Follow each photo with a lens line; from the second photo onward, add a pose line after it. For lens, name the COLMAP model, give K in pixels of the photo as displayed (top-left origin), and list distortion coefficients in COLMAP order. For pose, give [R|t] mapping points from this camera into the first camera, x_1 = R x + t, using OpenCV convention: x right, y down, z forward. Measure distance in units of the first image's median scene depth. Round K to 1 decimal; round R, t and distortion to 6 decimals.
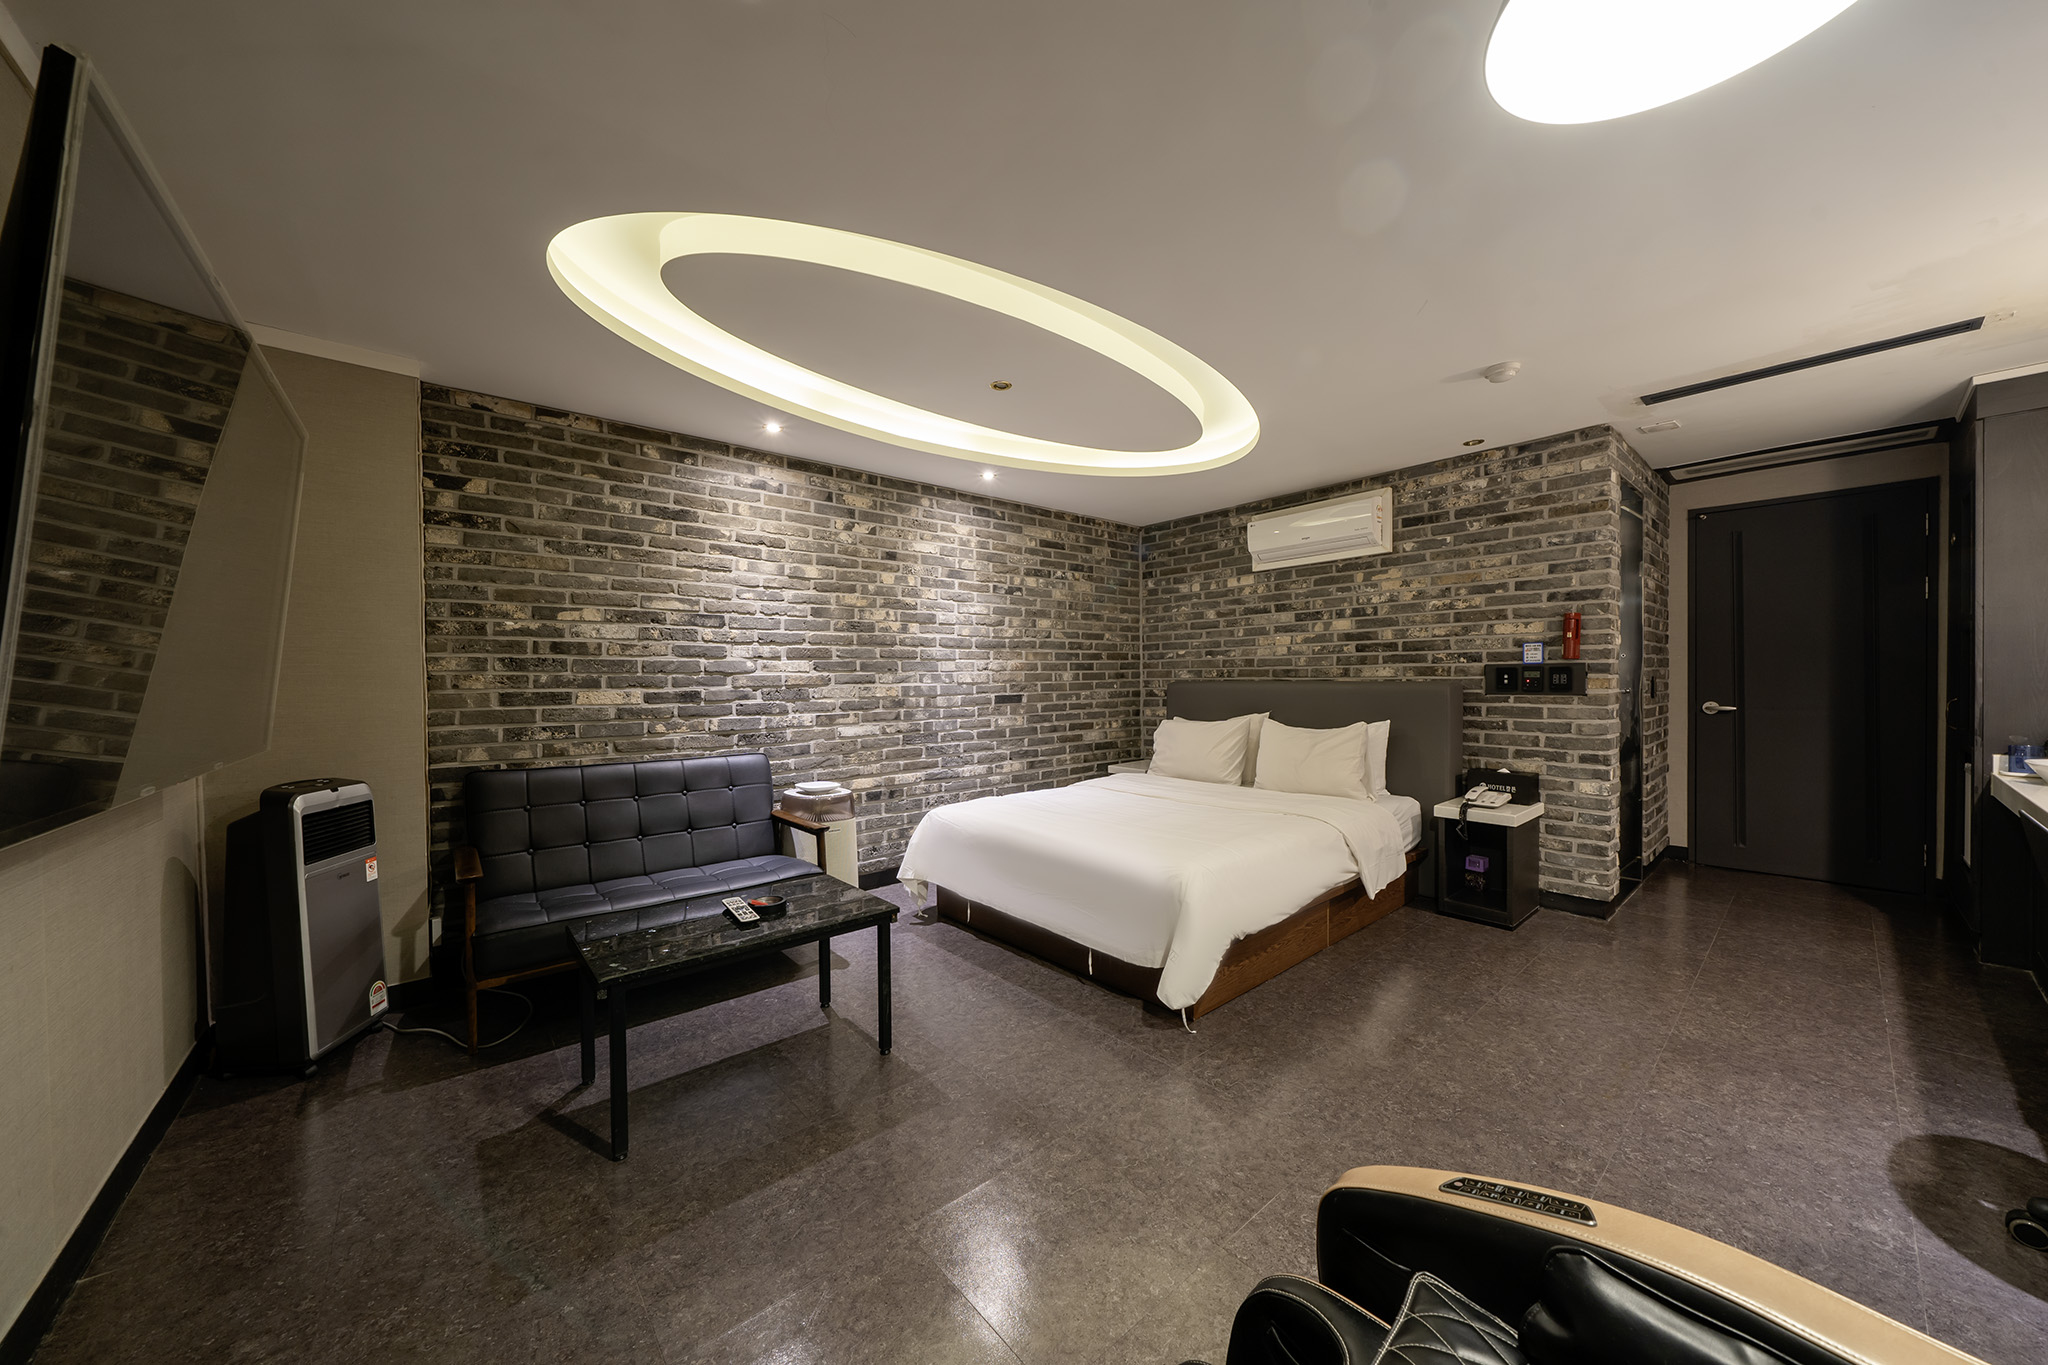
lens RADIAL K [[700.4, 0, 1020.7], [0, 700.4, 689.4], [0, 0, 1]] dist [-0.000984, -0.000158]
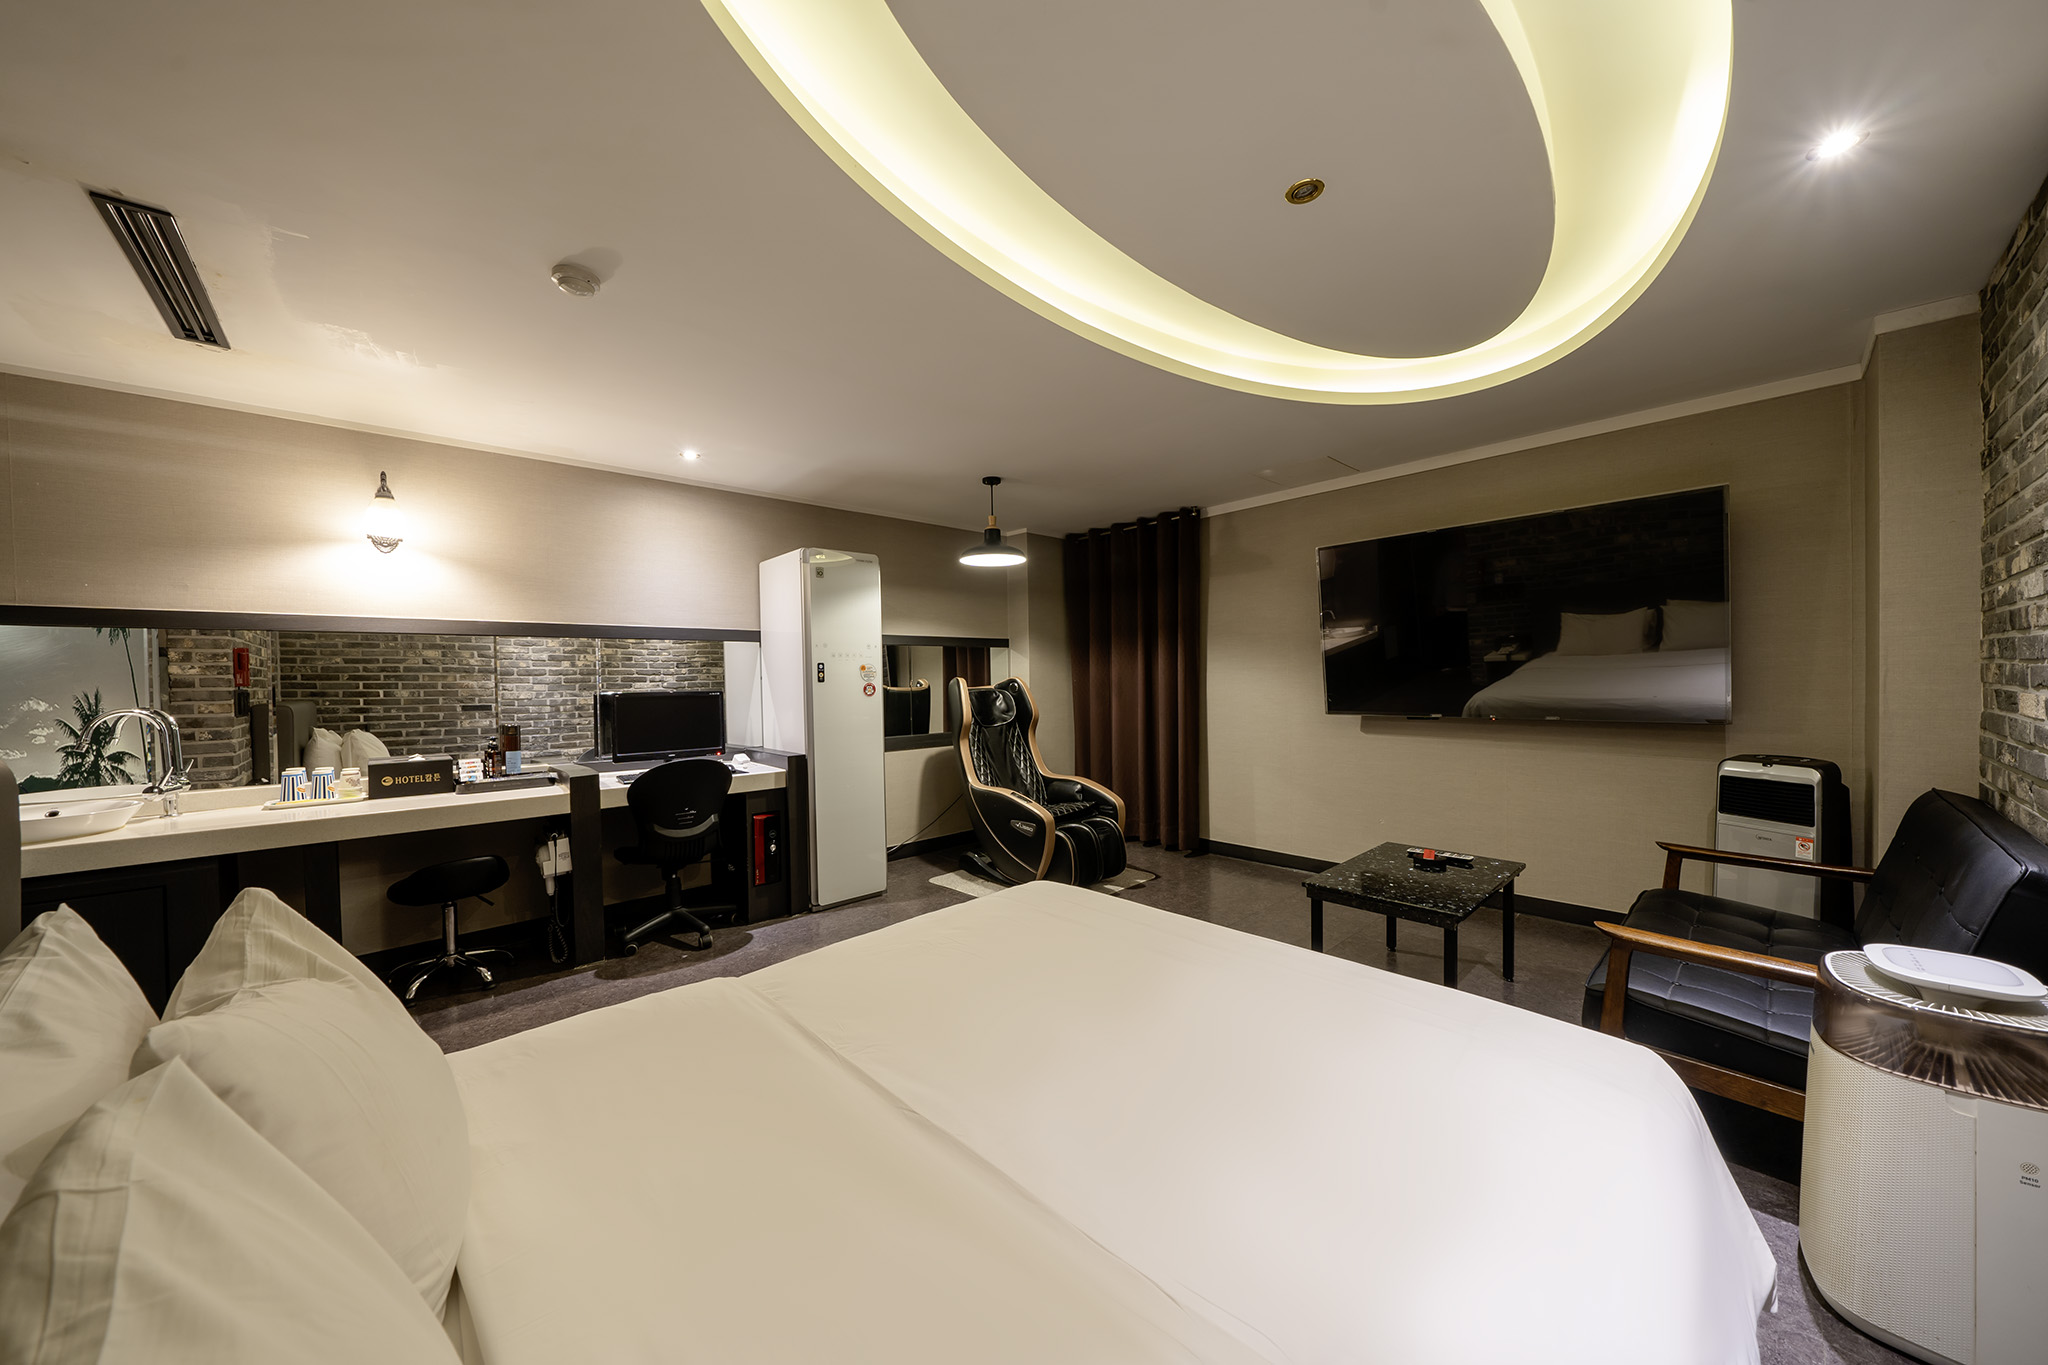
lens RADIAL K [[700.4, 0, 1020.7], [0, 700.4, 689.4], [0, 0, 1]] dist [-0.000984, -0.000158]
pose [[-0.998836, 0.025448, -0.040972, 0.183422], [0.024417, 0.999378, 0.025464, -0.025399], [0.041594, 0.024434, -0.998836, 1.179963]]
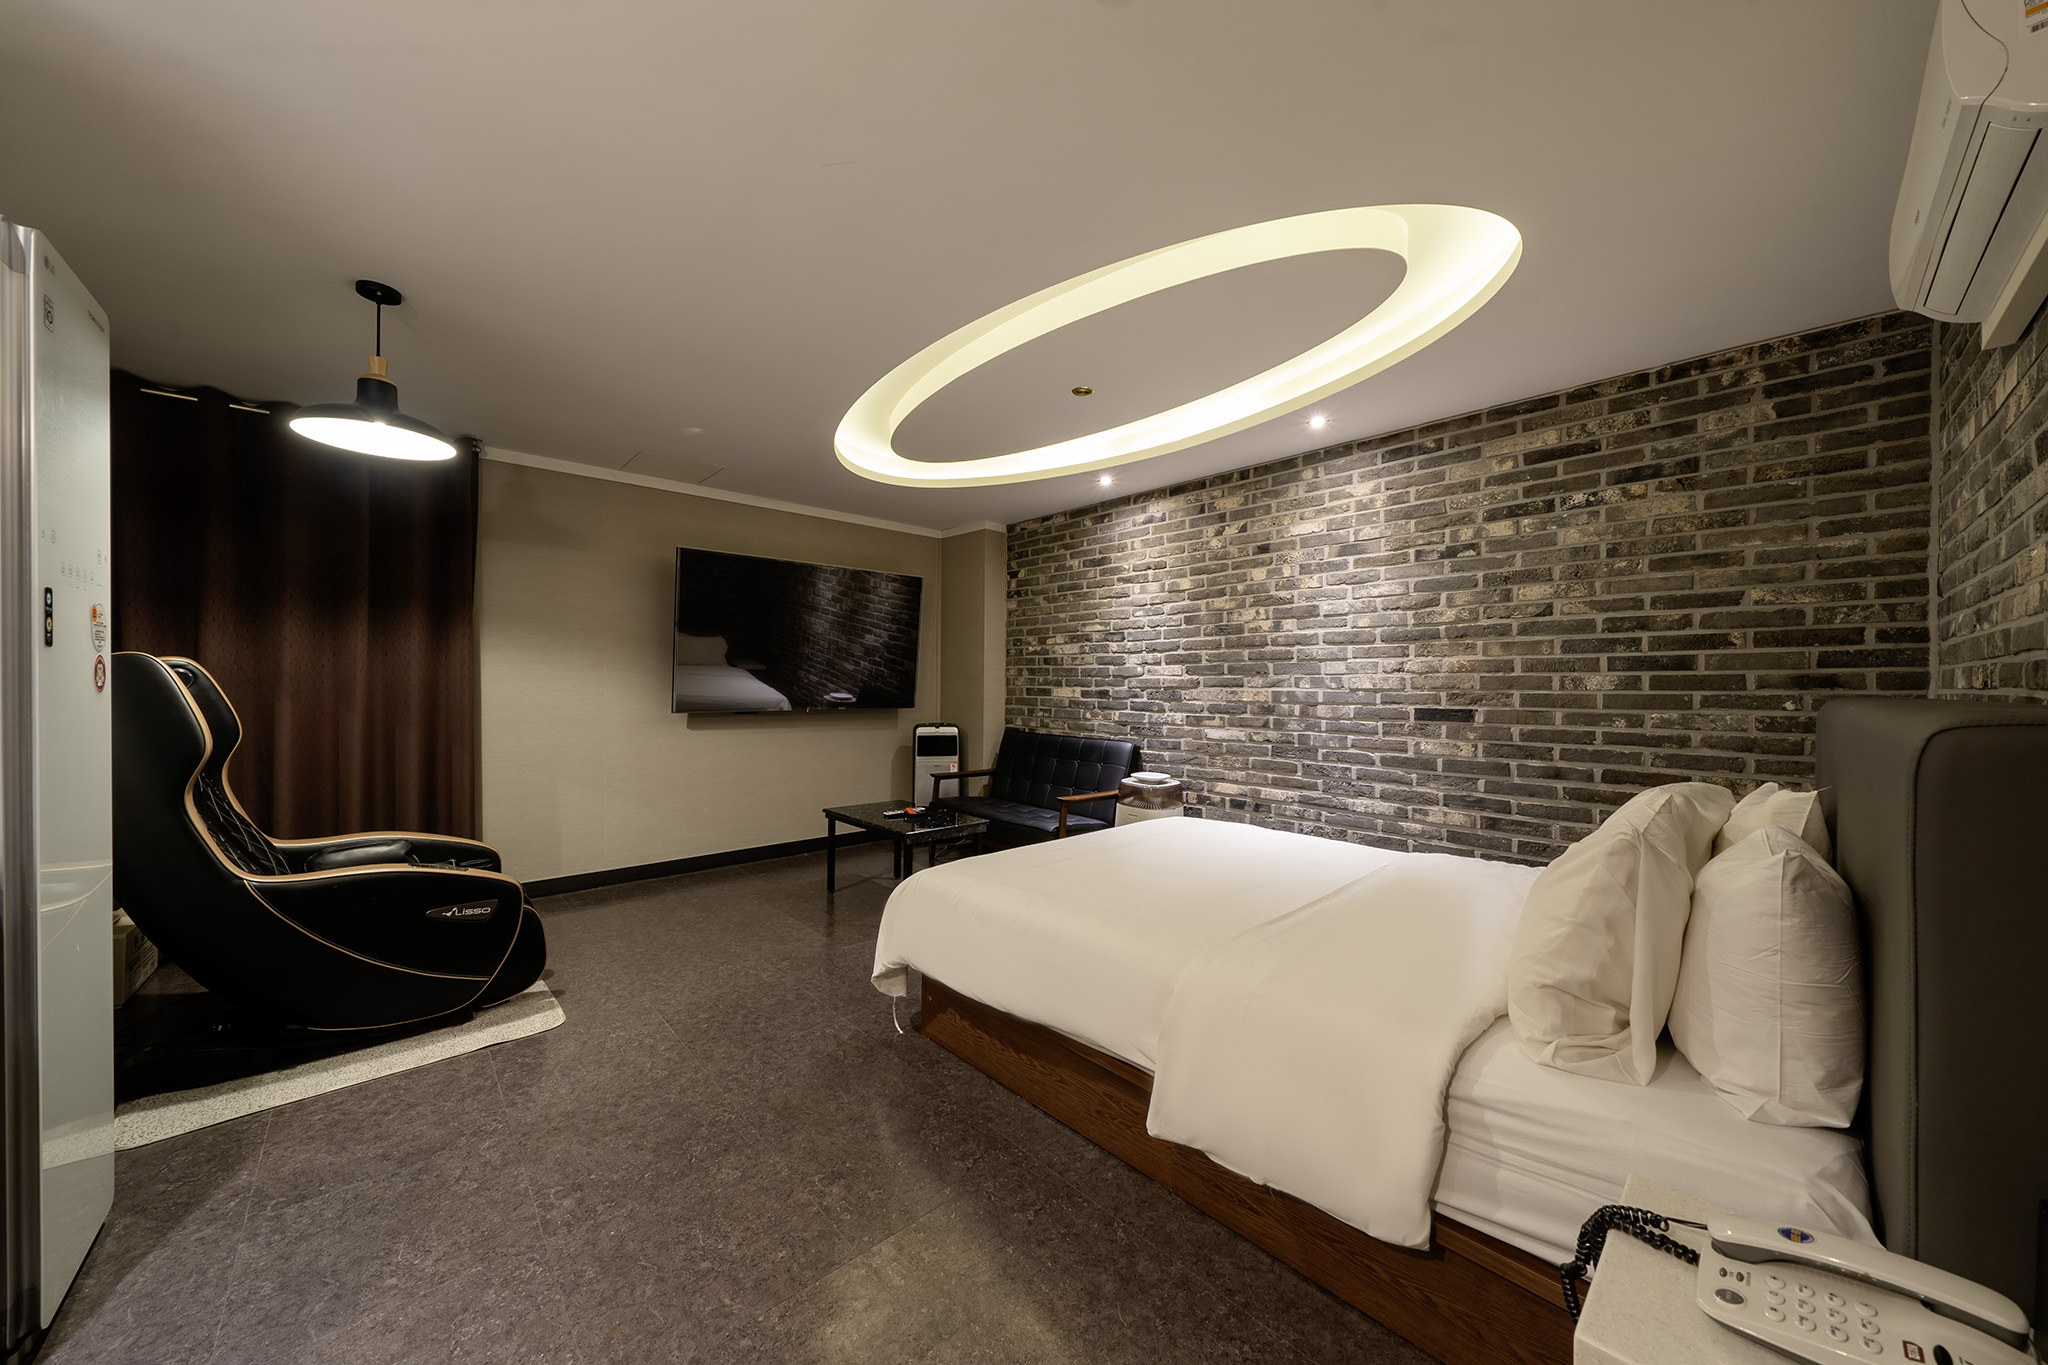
lens RADIAL K [[700.4, 0, 1020.7], [0, 700.4, 689.4], [0, 0, 1]] dist [-0.000984, -0.000158]
pose [[0.042495, 0.017140, -0.998950, 0.730175], [-0.023082, 0.999603, 0.016170, -0.013890], [0.998830, 0.022371, 0.042874, 0.652180]]
